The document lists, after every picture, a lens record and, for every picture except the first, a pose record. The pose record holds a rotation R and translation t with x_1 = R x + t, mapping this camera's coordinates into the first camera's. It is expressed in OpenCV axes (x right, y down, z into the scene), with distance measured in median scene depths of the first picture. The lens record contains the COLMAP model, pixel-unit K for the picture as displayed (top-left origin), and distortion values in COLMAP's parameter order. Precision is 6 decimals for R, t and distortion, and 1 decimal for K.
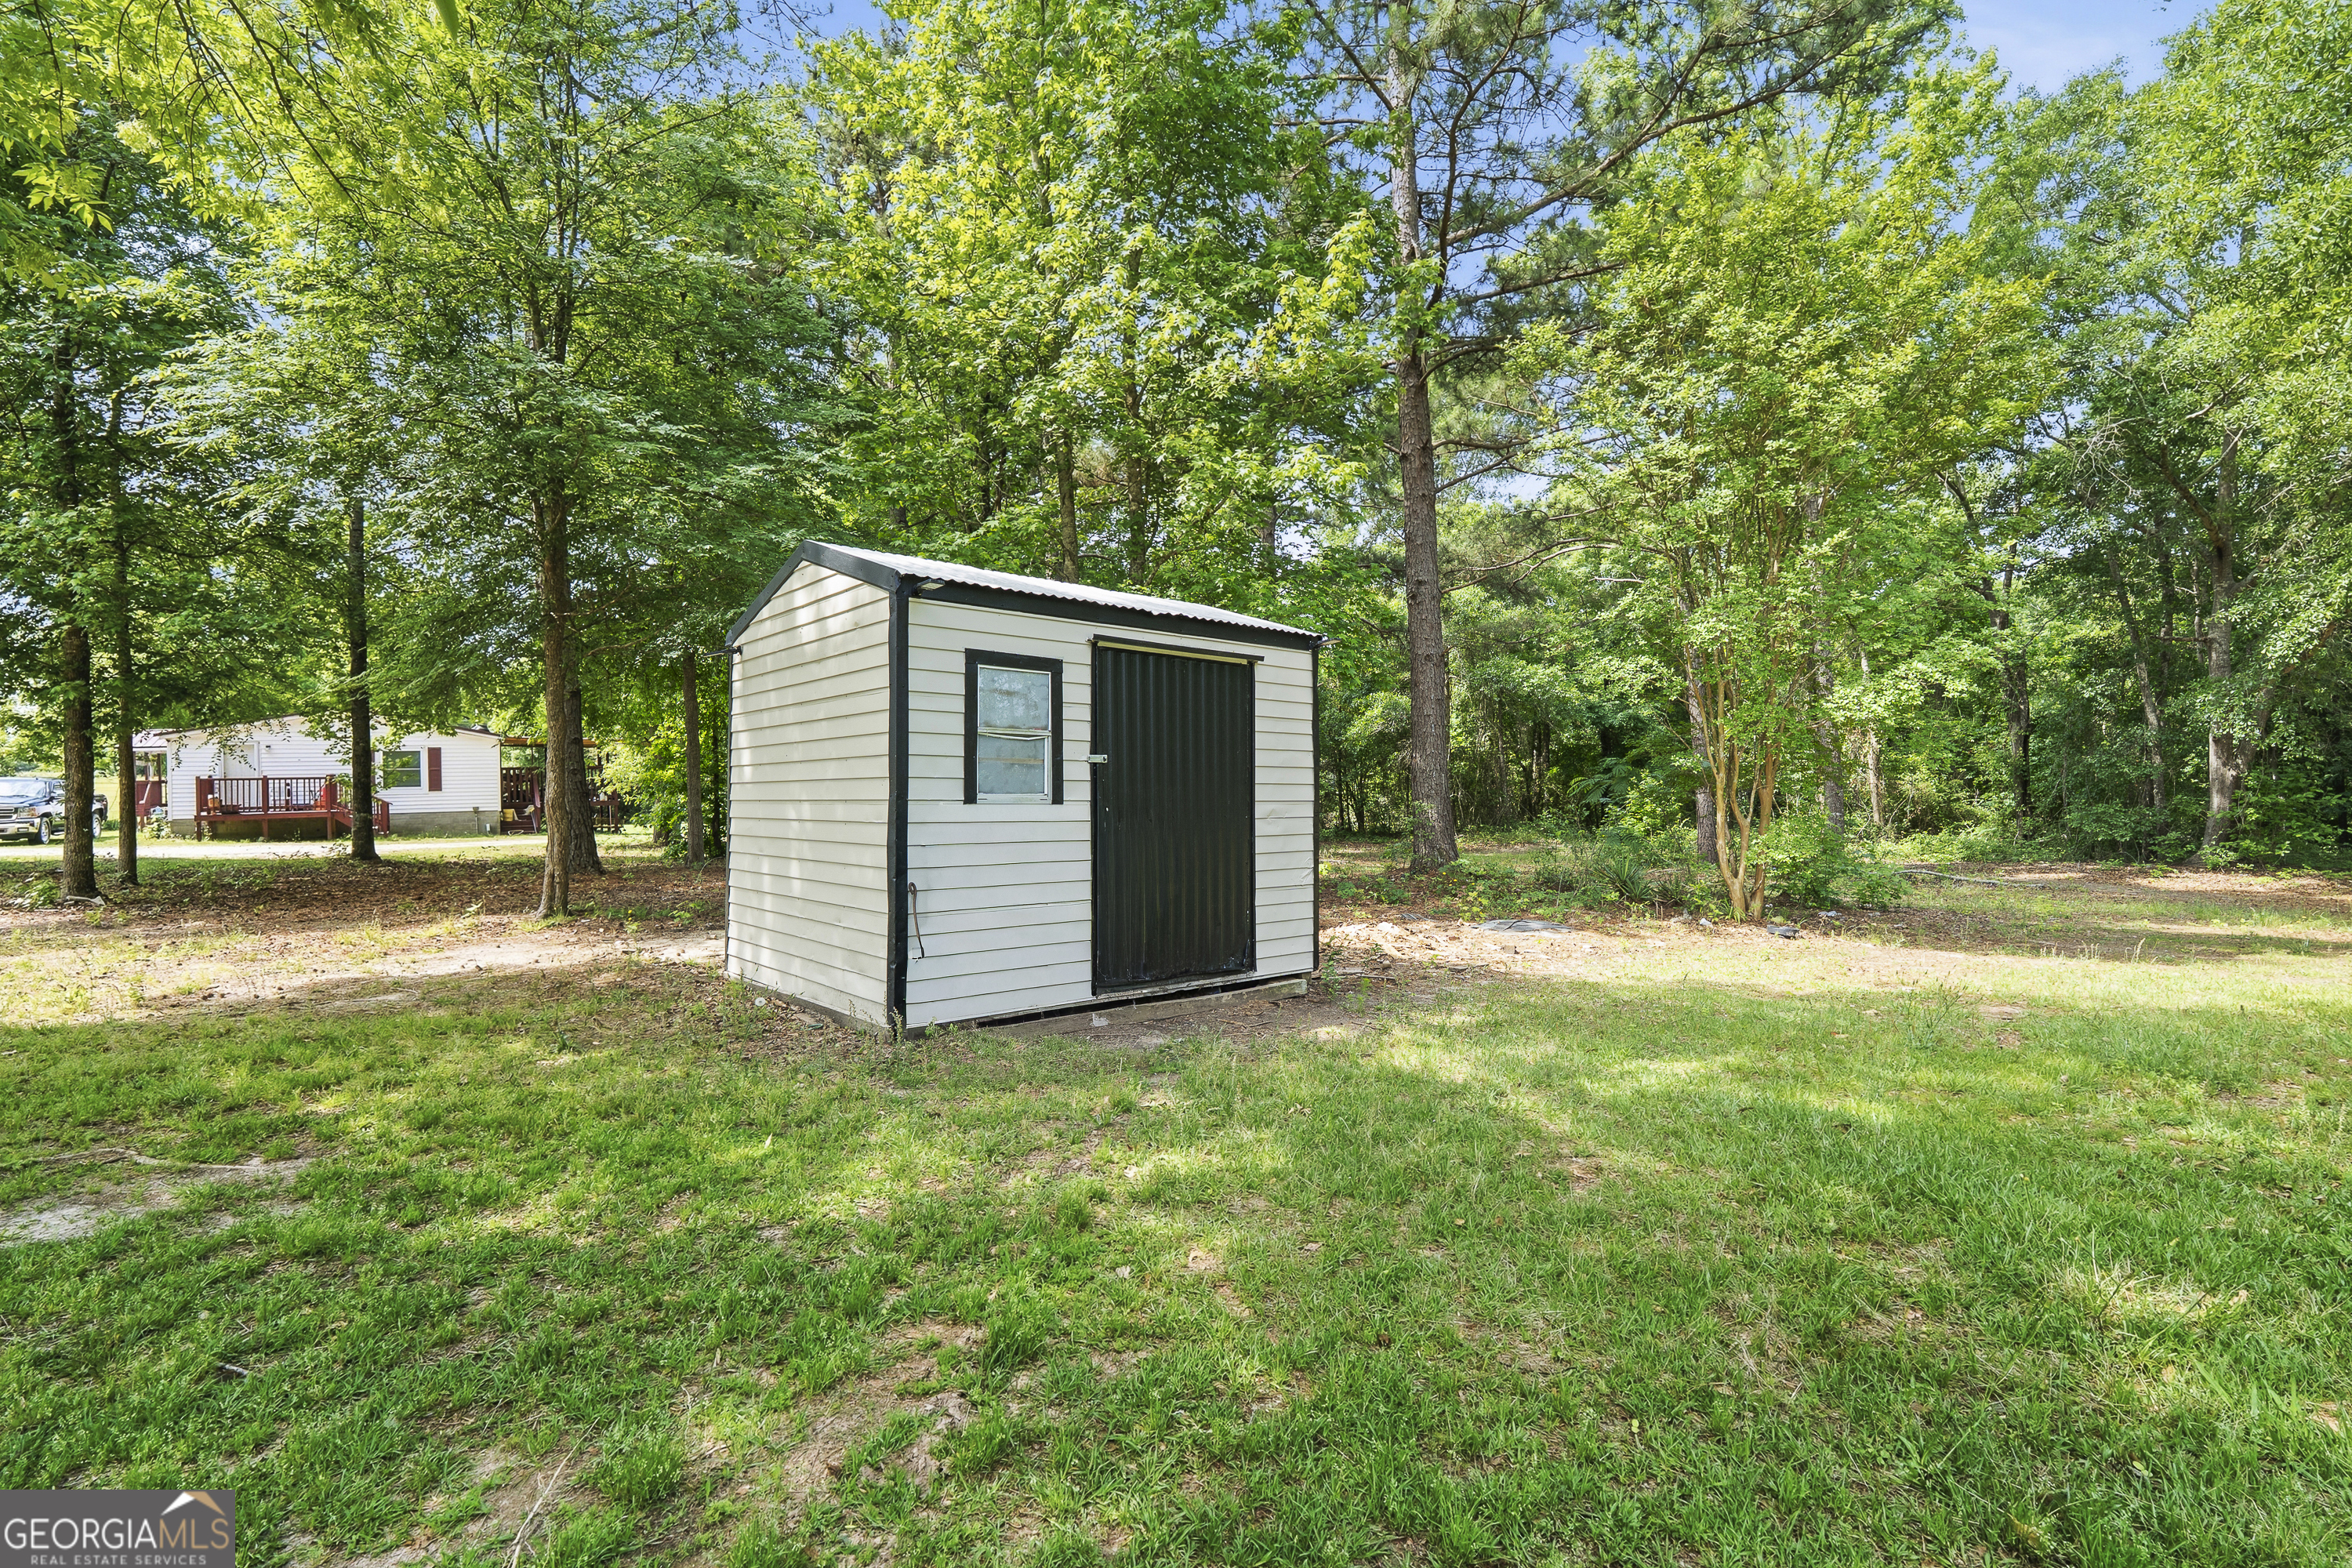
lens RADIAL K [[1066.4, 0, 1174.6], [0, 1066.4, 775.3], [0, 0, 1]] dist [-0.001936, 0.000179]
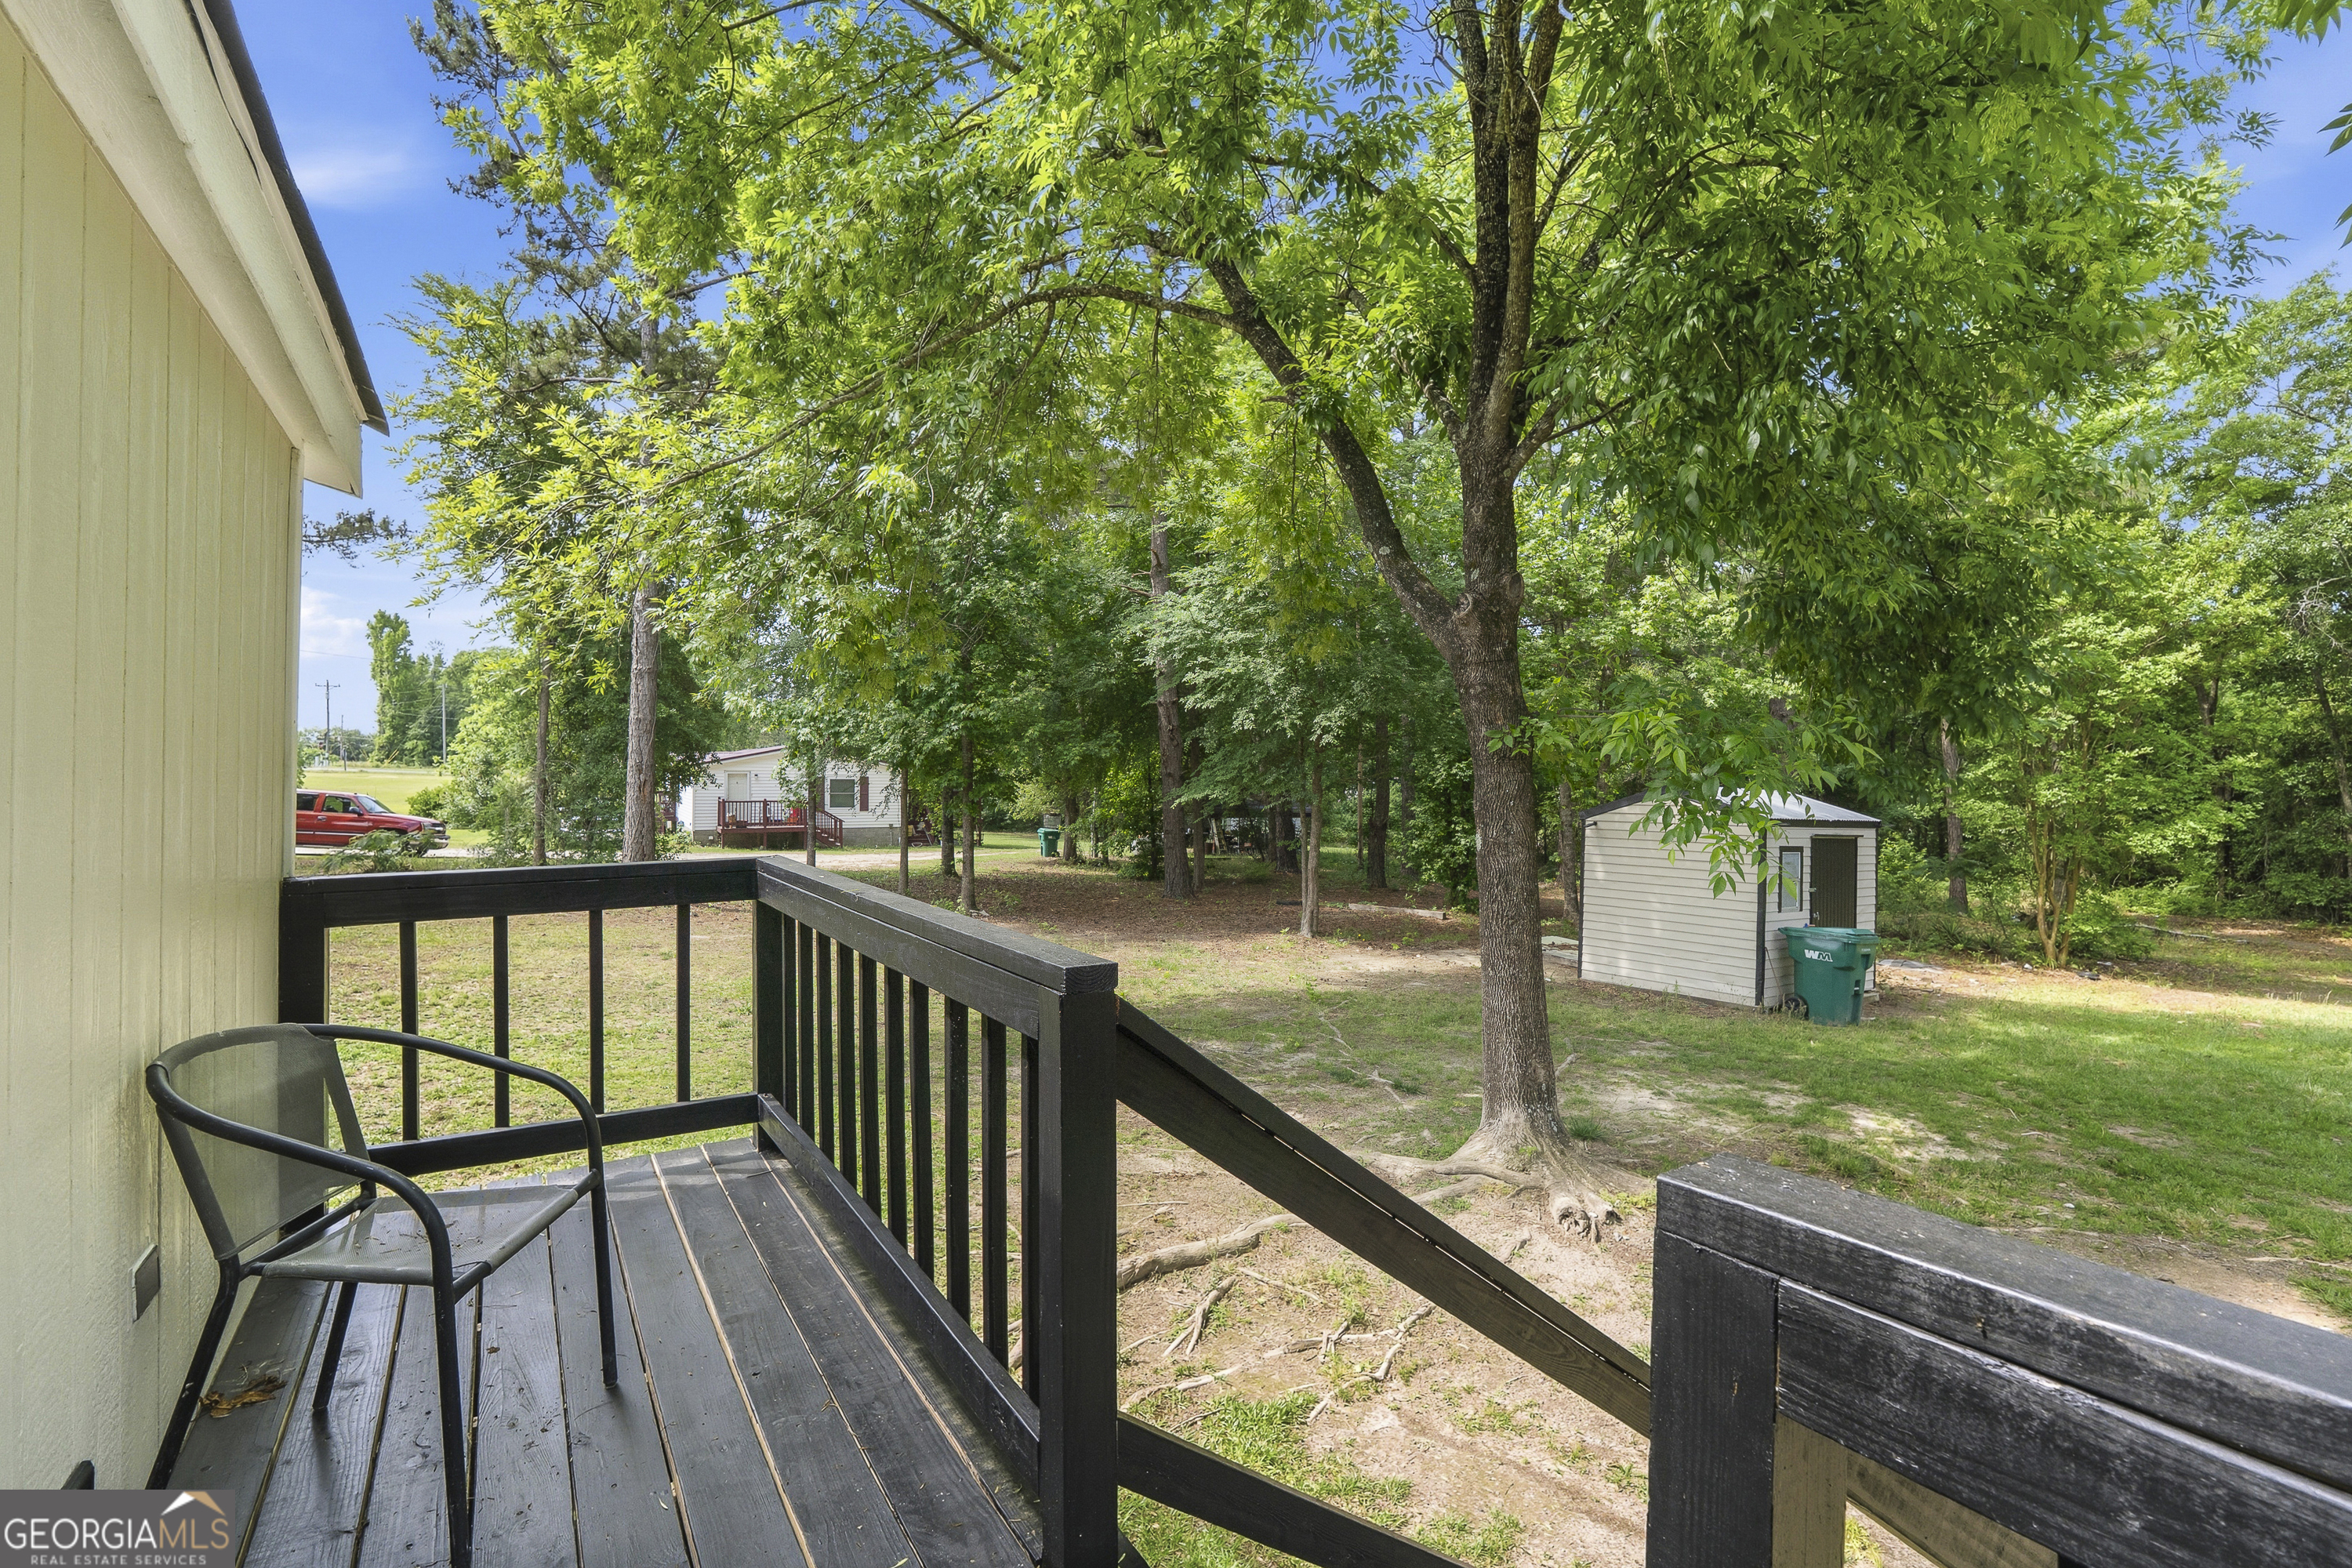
lens RADIAL K [[1066.4, 0, 1174.6], [0, 1066.4, 775.3], [0, 0, 1]] dist [-0.001936, 0.000179]
pose [[0.995235, 0.024859, -0.094278, -0.392707], [-0.024819, 0.999691, 0.001604, -0.073964], [0.094289, 0.000744, 0.995545, -0.437959]]
